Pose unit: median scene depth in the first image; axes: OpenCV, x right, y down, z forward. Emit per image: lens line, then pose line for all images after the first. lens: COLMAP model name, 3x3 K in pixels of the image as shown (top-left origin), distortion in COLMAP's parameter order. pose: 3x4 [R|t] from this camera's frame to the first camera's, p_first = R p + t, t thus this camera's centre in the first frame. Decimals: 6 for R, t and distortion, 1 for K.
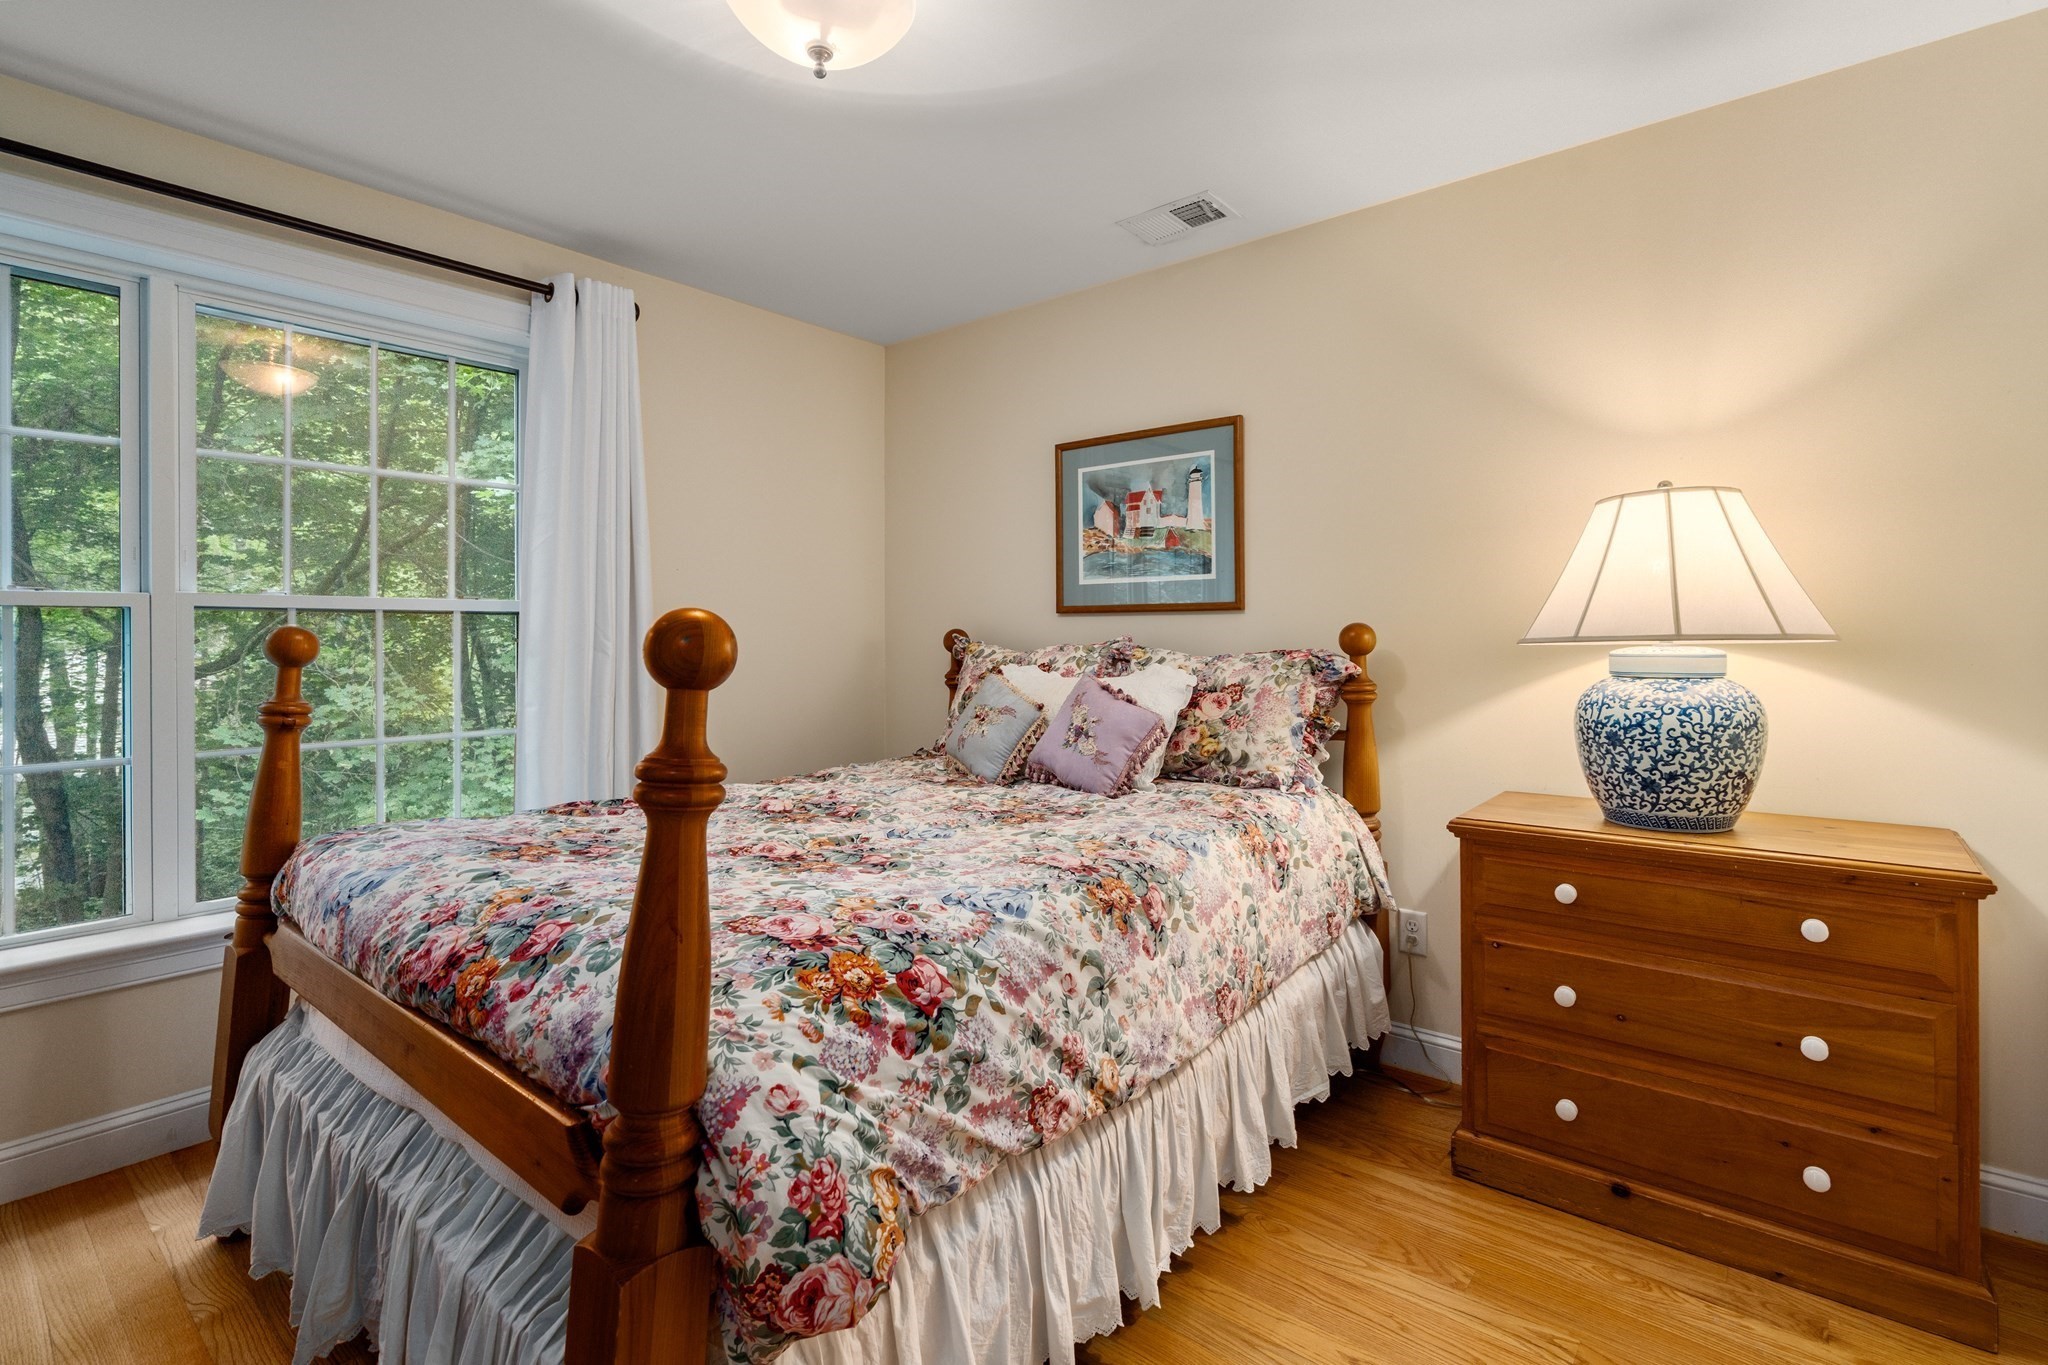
lens RADIAL K [[937.8, 0, 1040.6], [0, 937.8, 632.2], [0, 0, 1]] dist [0.000471, 0.000072]
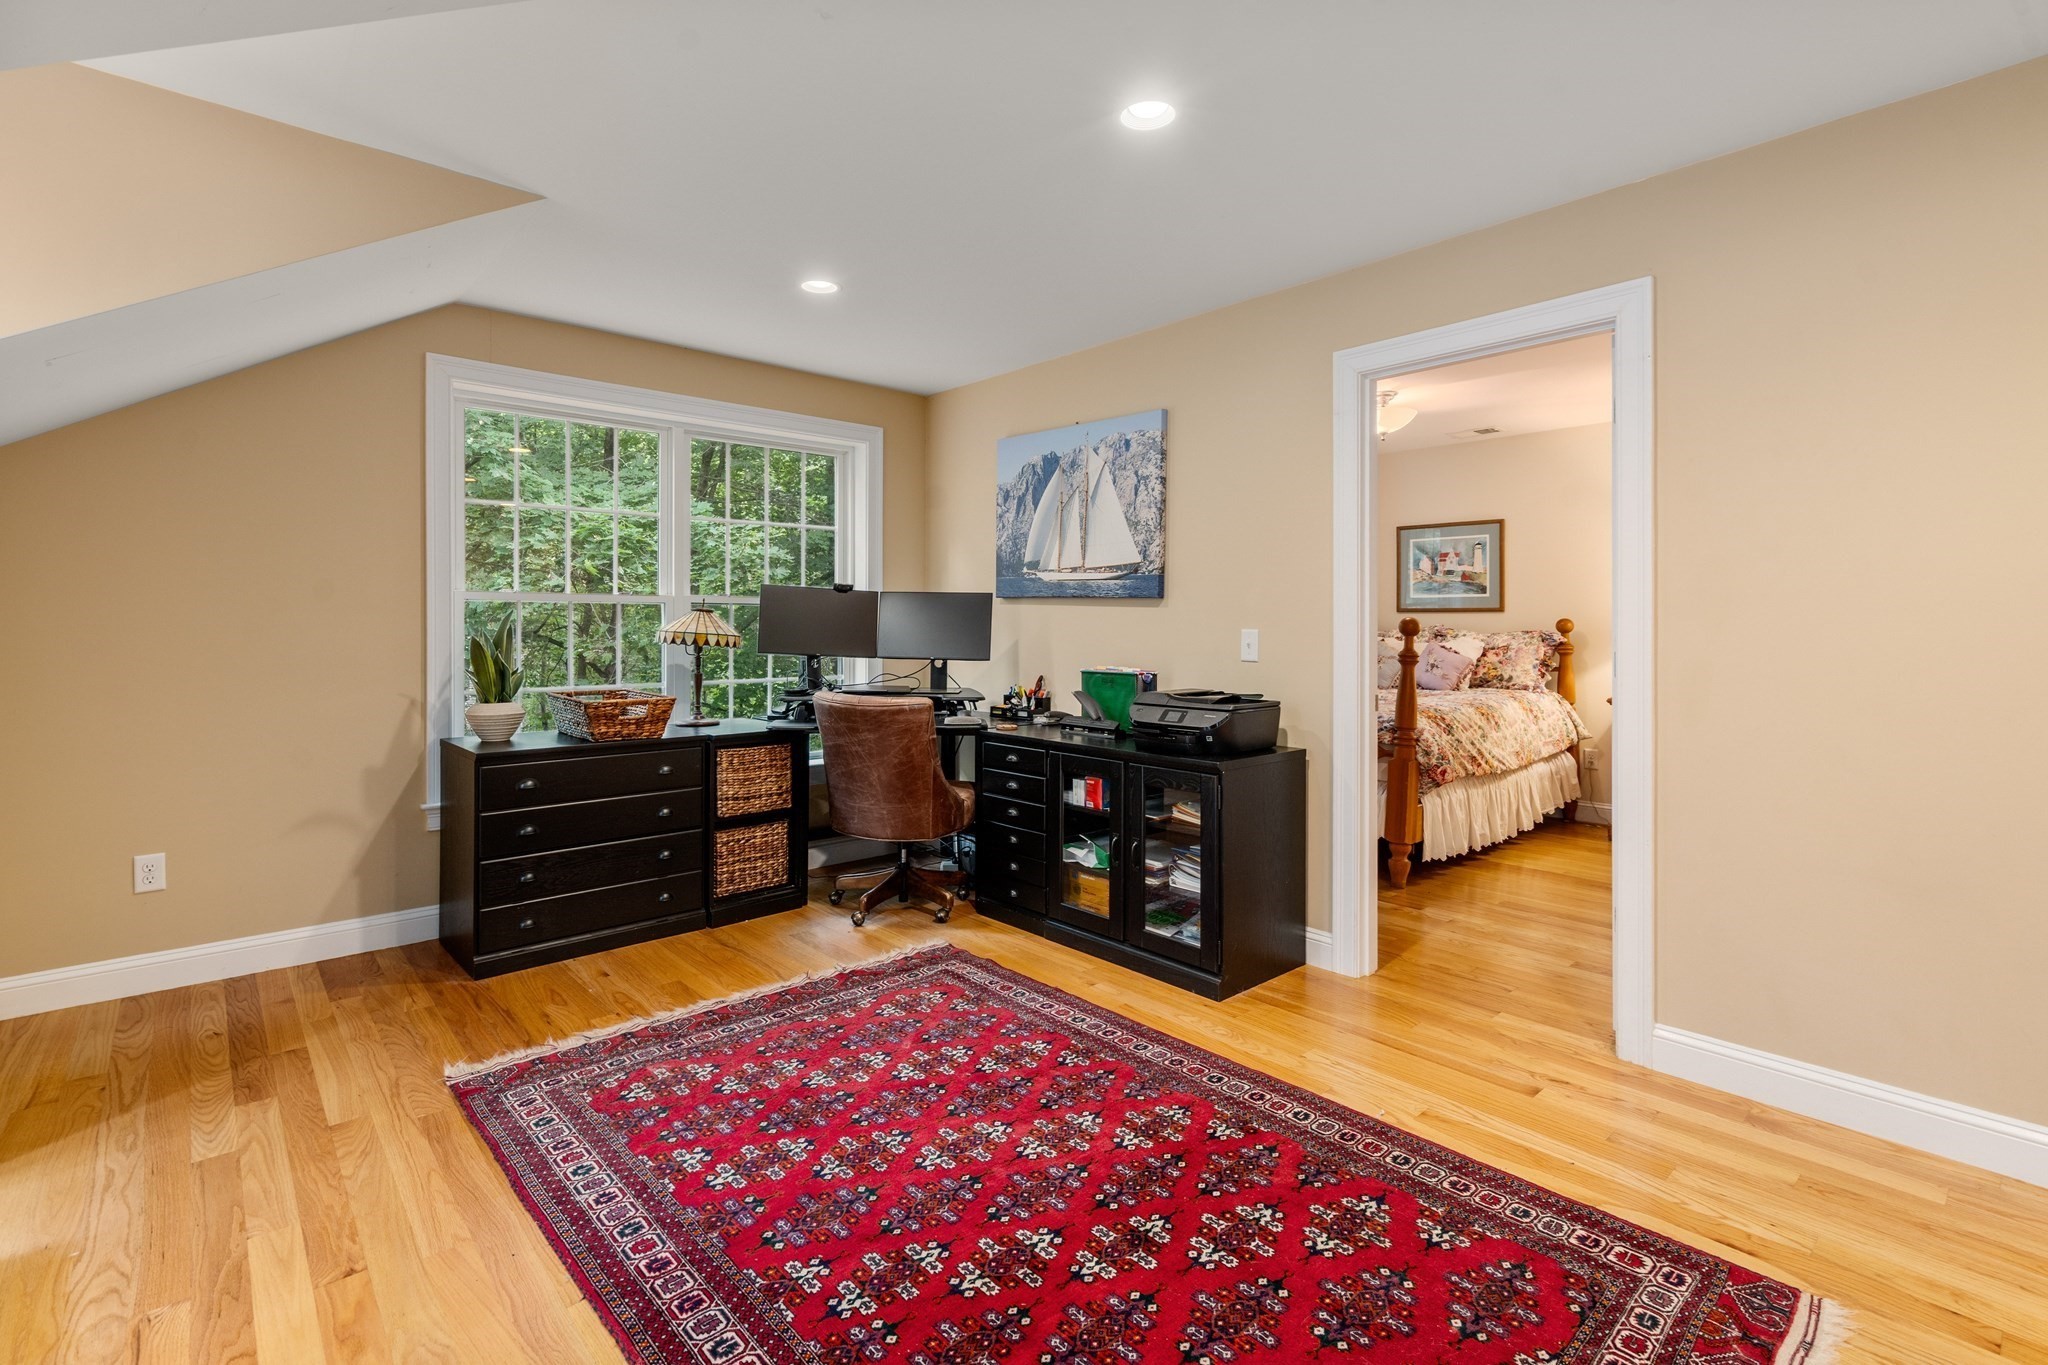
lens RADIAL K [[937.8, 0, 1038.2], [0, 937.8, 625.0], [0, 0, 1]] dist [0.000471, 0.000072]
pose [[0.989369, 0.007251, -0.145246, -0.559042], [-0.007546, 0.999970, -0.001480, 0.018753], [0.145231, 0.002560, 0.989394, -1.342474]]
